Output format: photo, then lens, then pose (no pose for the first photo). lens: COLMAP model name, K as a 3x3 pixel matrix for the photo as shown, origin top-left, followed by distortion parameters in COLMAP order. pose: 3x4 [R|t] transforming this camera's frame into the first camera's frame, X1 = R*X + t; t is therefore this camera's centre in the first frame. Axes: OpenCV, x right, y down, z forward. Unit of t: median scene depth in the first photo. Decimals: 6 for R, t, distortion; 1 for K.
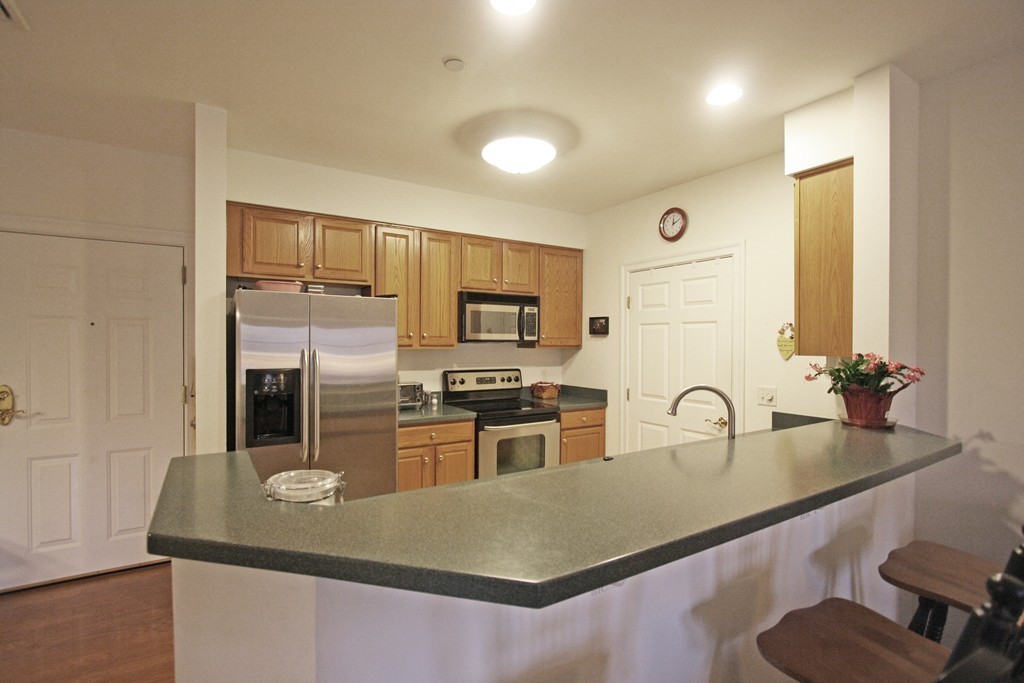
lens RADIAL K [[476.0, 0, 505.6], [0, 476.0, 347.7], [0, 0, 1]] dist [-0.012253, 0.001245]
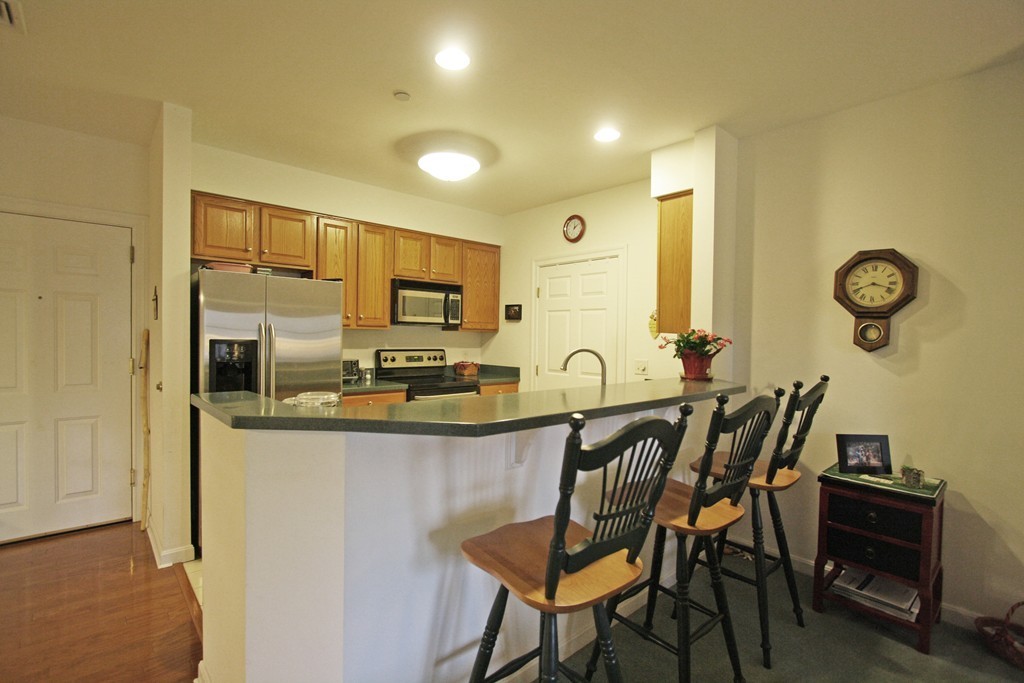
lens RADIAL K [[476.0, 0, 505.6], [0, 476.0, 347.7], [0, 0, 1]] dist [-0.012253, 0.001245]
pose [[0.984598, 0.006284, 0.174722, -0.030880], [-0.008727, 0.999875, 0.013216, 0.031249], [-0.174617, -0.014537, 0.984529, -0.175888]]
